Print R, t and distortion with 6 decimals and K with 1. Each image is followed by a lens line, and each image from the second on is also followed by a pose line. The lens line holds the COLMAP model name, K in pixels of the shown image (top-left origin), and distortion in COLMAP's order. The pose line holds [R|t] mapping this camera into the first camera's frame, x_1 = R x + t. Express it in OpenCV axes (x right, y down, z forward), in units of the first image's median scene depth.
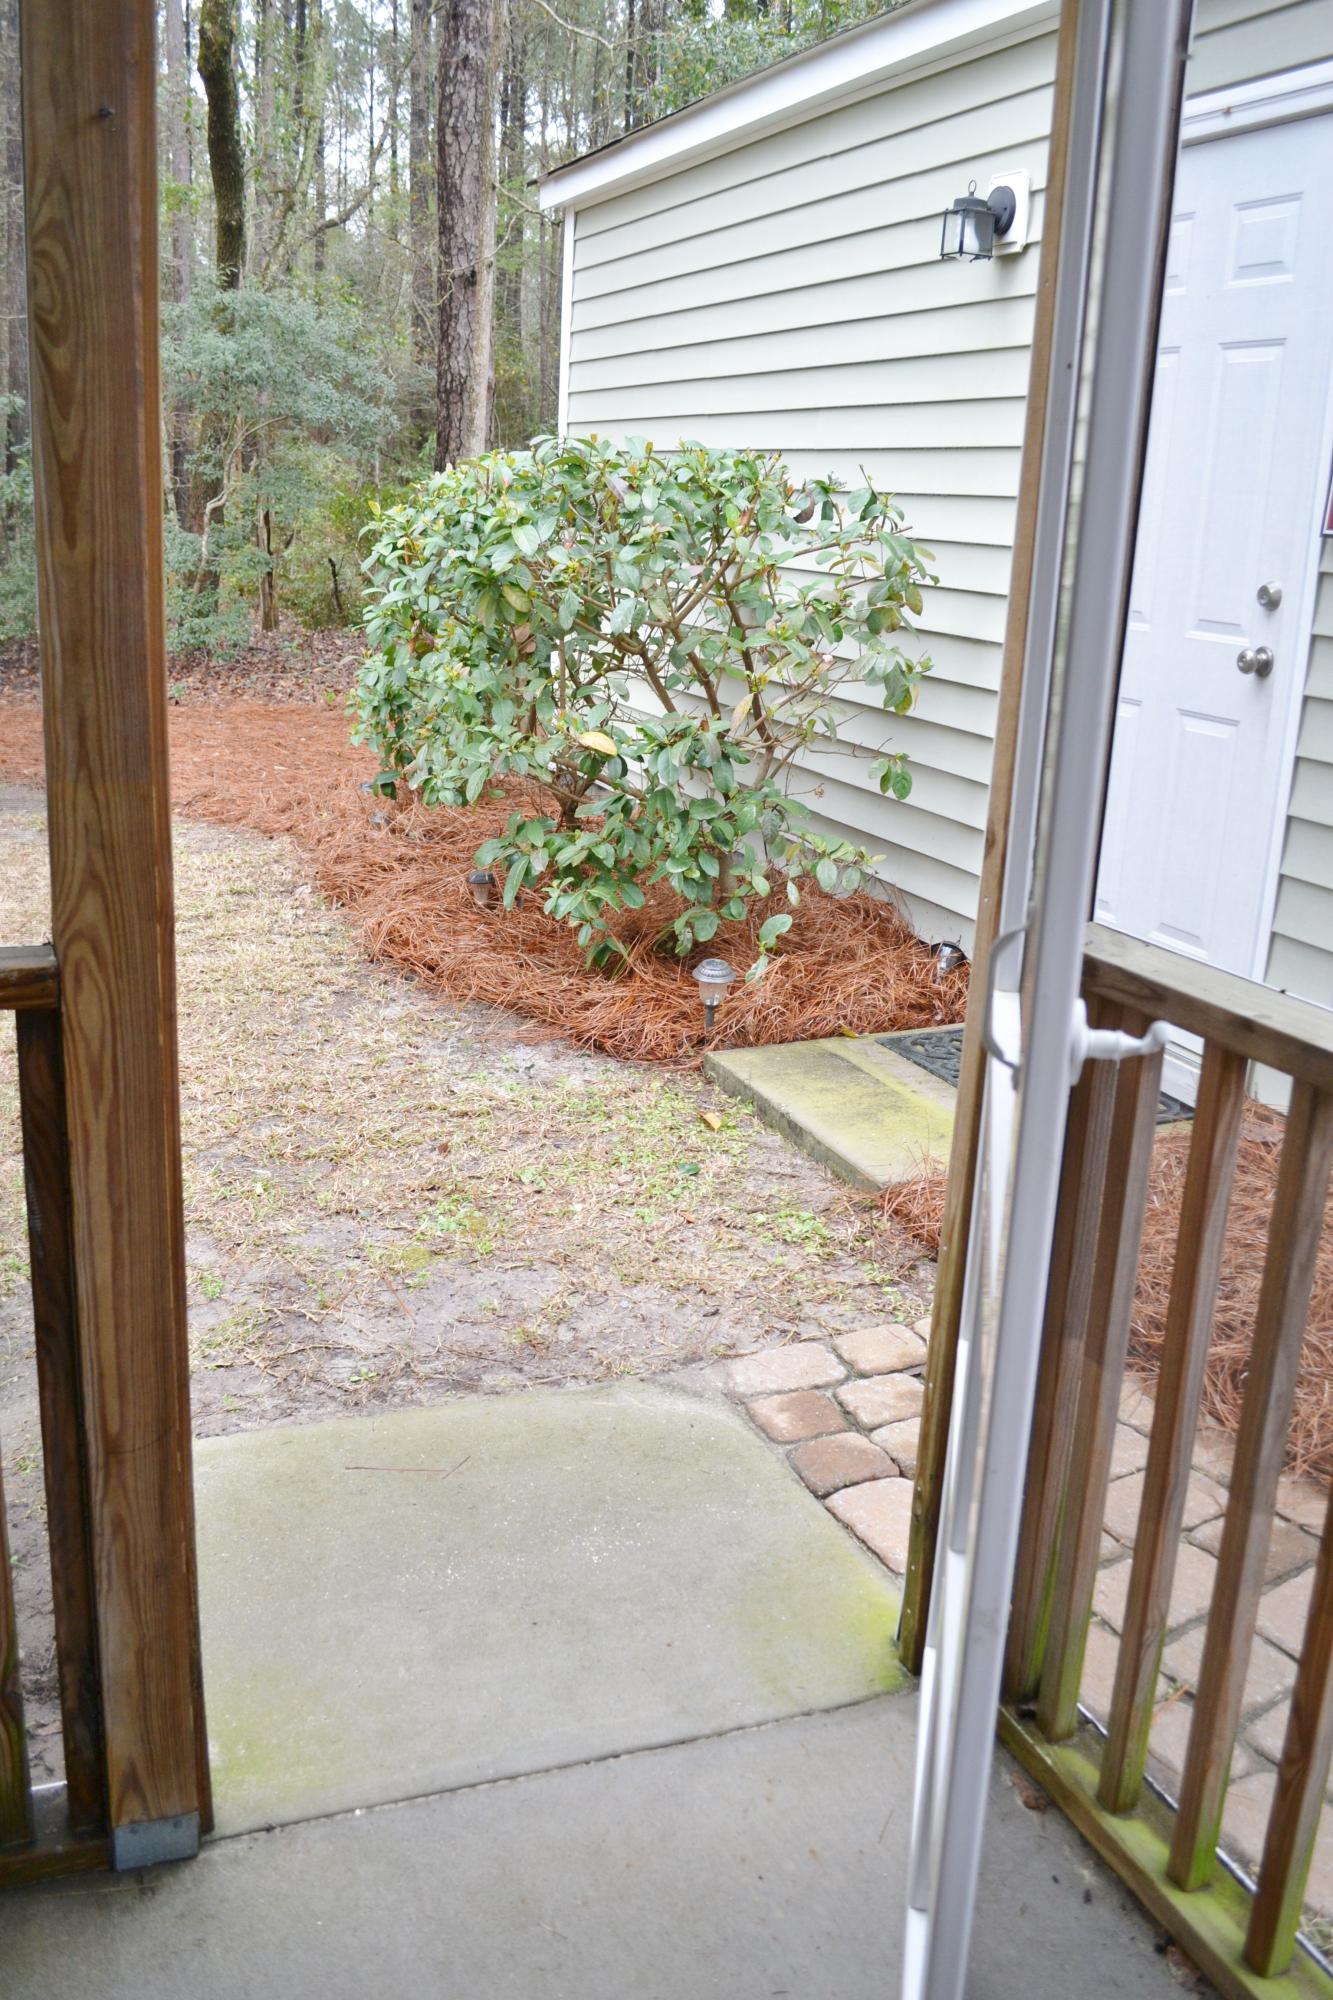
lens RADIAL K [[1776.3, 0, 663.7], [0, 1776.3, 998.4], [0, 0, 1]] dist [-0.081357, -0.008828]
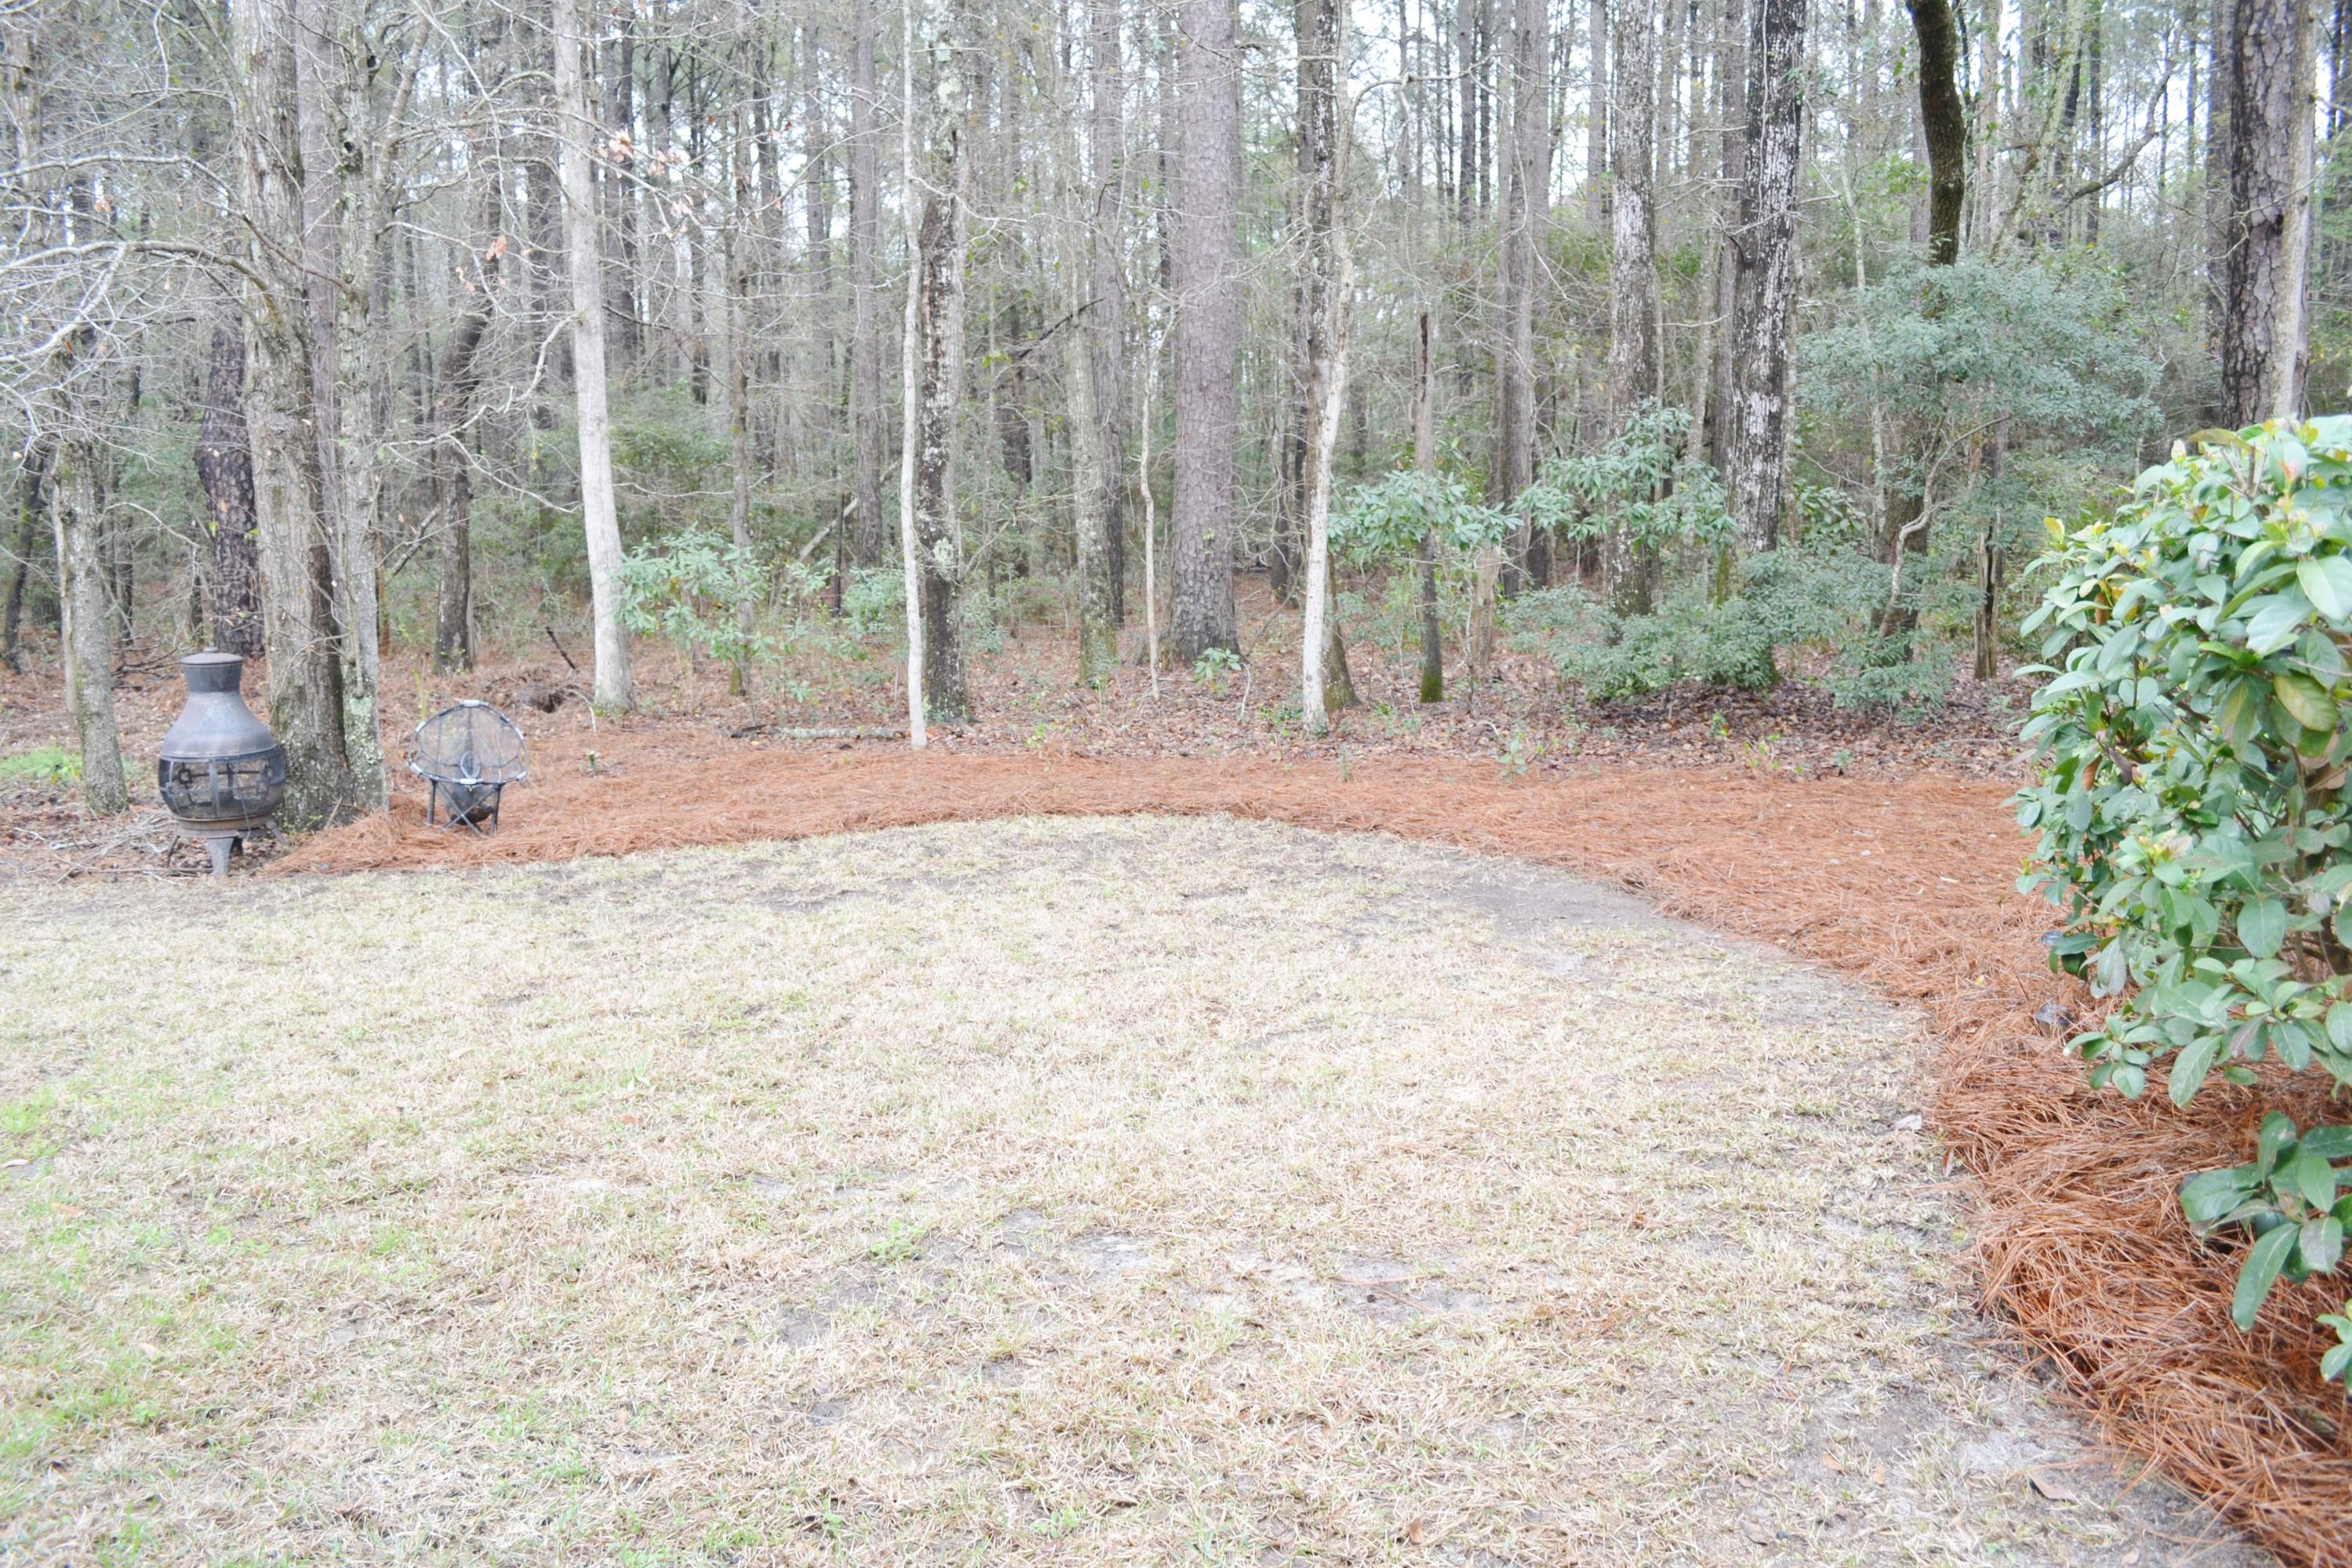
lens RADIAL K [[1855.7, 0, 1179.9], [0, 1855.7, 780.1], [0, 0, 1]] dist [-0.080017, 0.010921]
pose [[0.795669, 0.041296, -0.604323, -0.020664], [-0.125689, 0.987215, -0.098026, -0.083573], [0.592549, 0.153953, 0.790686, 0.302836]]
